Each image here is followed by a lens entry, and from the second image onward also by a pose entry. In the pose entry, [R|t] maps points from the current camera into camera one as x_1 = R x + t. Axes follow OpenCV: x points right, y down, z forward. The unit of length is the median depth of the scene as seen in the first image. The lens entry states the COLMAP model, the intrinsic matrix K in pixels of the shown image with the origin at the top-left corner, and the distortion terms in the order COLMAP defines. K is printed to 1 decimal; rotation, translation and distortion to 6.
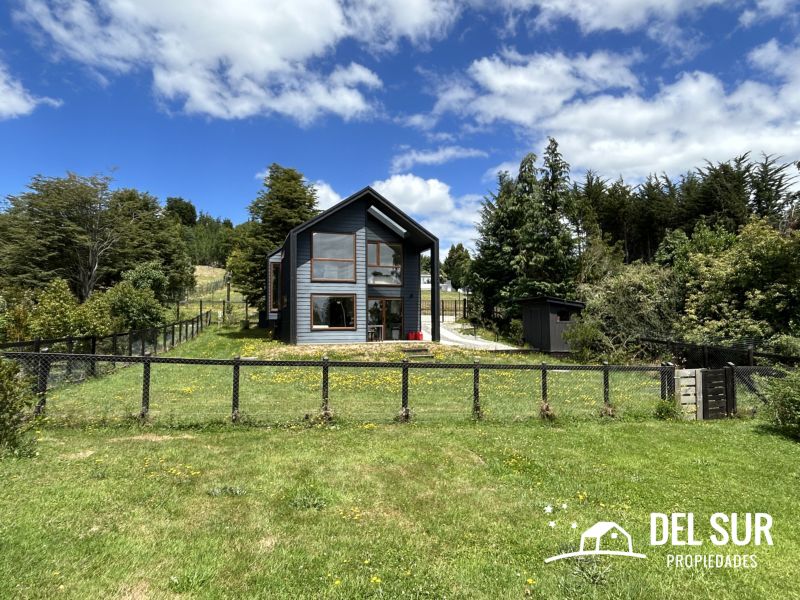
lens RADIAL K [[468.1, 0, 400.0], [0, 468.1, 300.0], [0, 0, 1]] dist [0.040420, 0.000393]
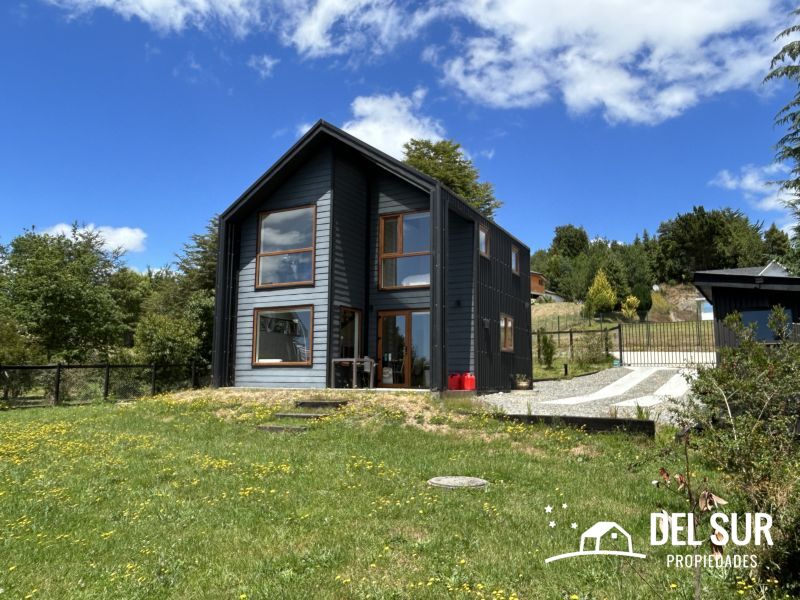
lens RADIAL K [[591.3, 0, 400.0], [0, 591.3, 300.0], [0, 0, 1]] dist [-0.000786, -0.000083]
pose [[0.686114, -0.086831, -0.722294, 0.512852], [0.025212, 0.995093, -0.095677, 0.054681], [0.727057, 0.047435, 0.684936, 0.571901]]
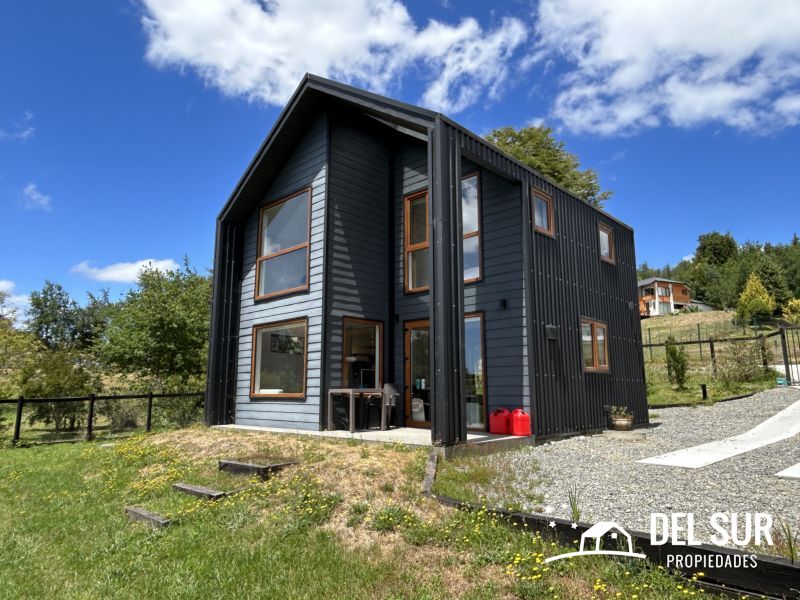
lens RADIAL K [[517.3, 0, 400.9], [0, 517.3, 299.7], [0, 0, 1]] dist [-0.002679, -0.004124]
pose [[0.456887, -0.152797, -0.876303, 0.372747], [0.044984, 0.987845, -0.148793, 0.047633], [0.888387, 0.028562, 0.458207, 0.853665]]
